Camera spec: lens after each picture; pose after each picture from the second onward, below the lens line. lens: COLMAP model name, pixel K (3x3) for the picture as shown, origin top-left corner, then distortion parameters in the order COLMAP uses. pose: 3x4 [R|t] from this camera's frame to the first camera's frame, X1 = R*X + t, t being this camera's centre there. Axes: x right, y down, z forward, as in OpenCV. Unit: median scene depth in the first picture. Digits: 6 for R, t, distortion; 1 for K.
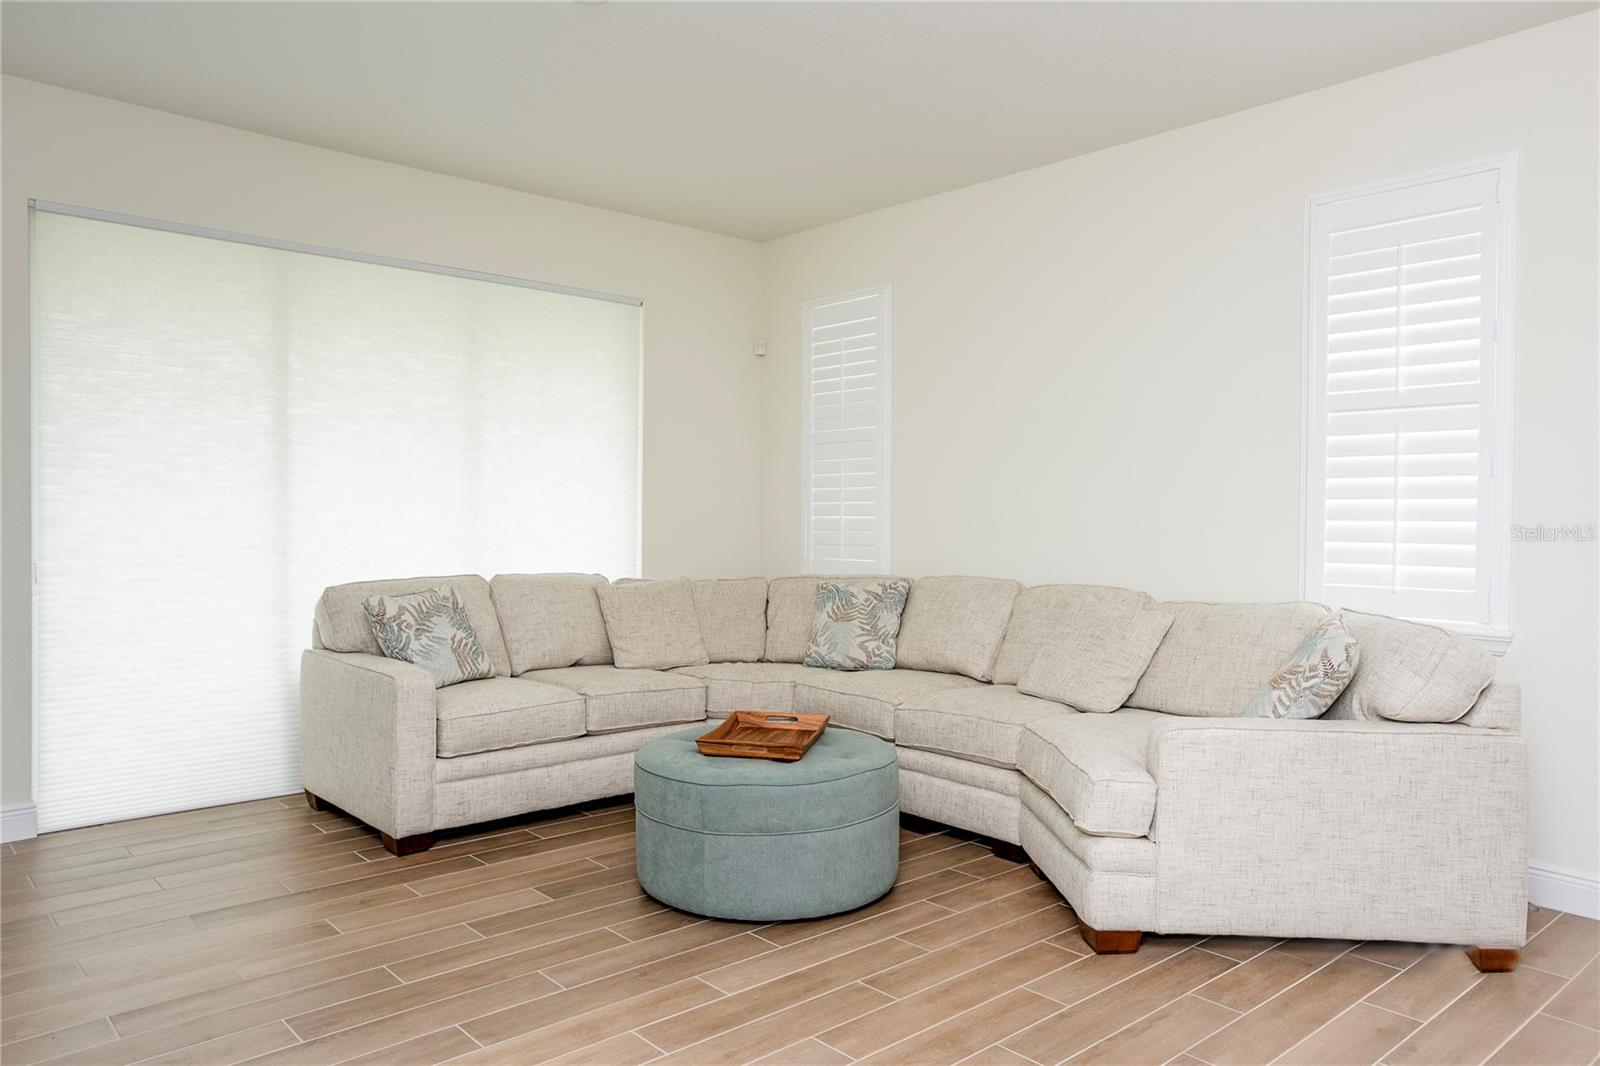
lens RADIAL K [[1095.3, 0, 800.0], [0, 1095.3, 533.0], [0, 0, 1]] dist [-0.000360, 0.000333]
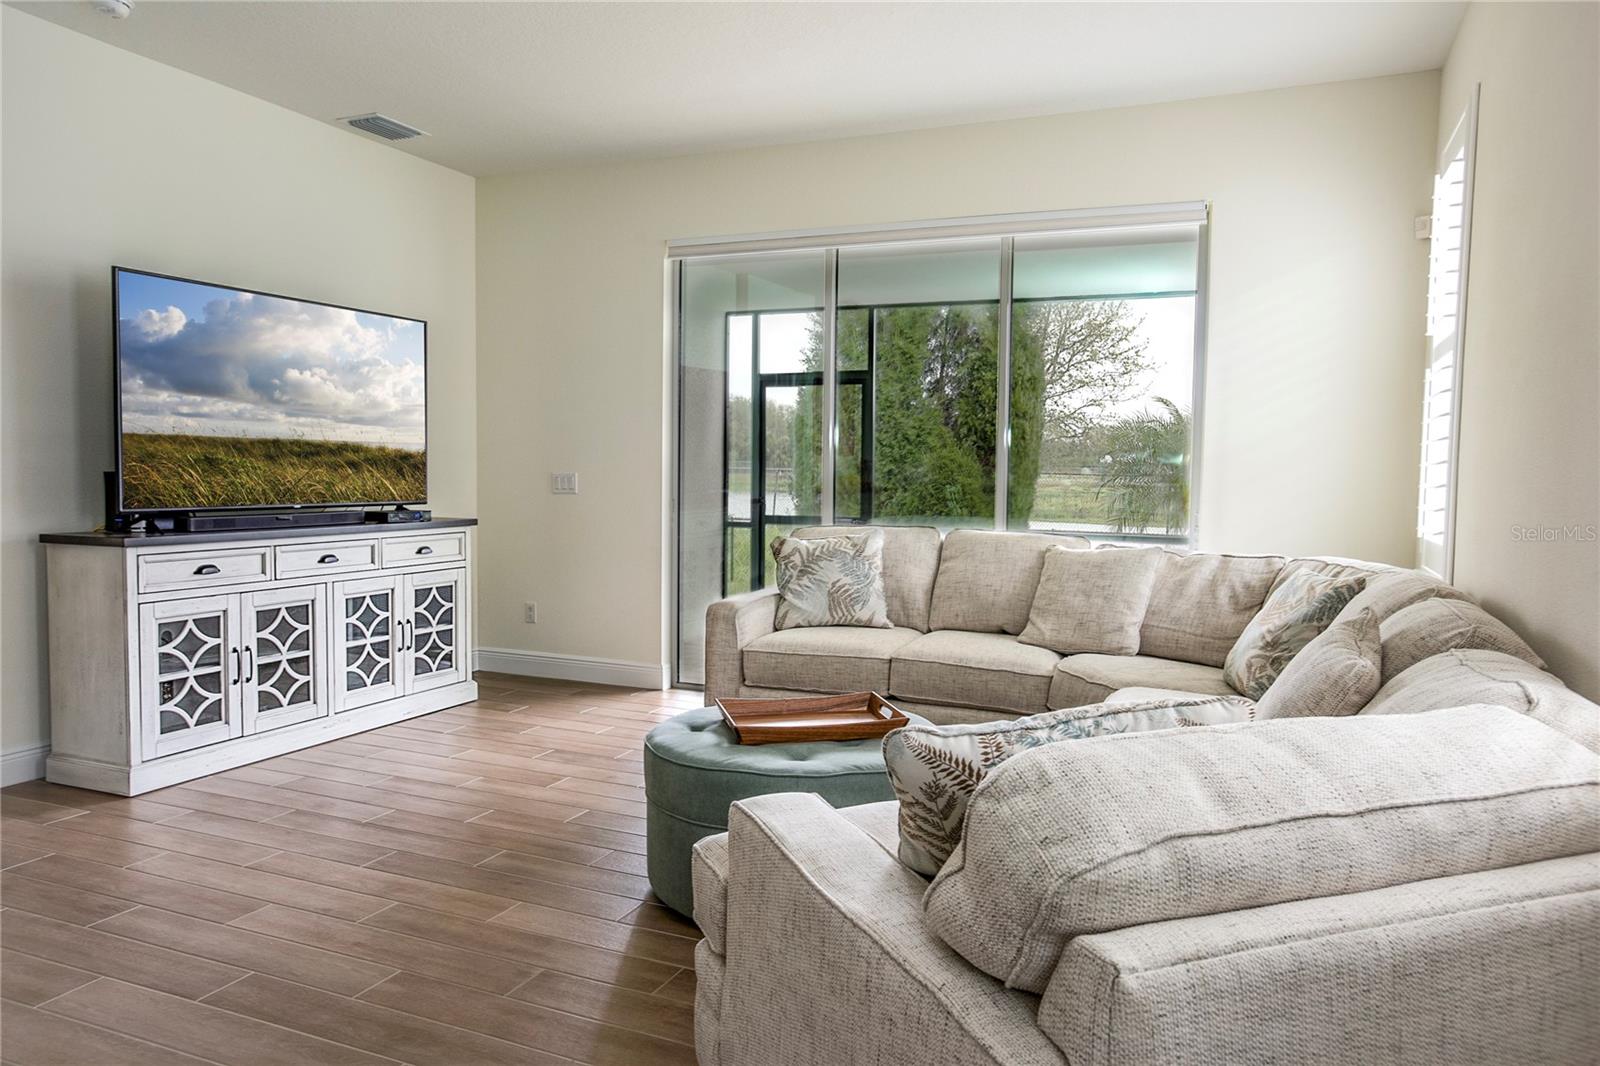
lens RADIAL K [[1095.3, 0, 800.0], [0, 1095.3, 533.0], [0, 0, 1]] dist [-0.000360, 0.000333]
pose [[0.409680, 0.053376, -0.910666, 0.634816], [-0.025808, 0.998565, 0.046918, -0.000179], [0.911864, 0.004281, 0.410470, 0.547880]]
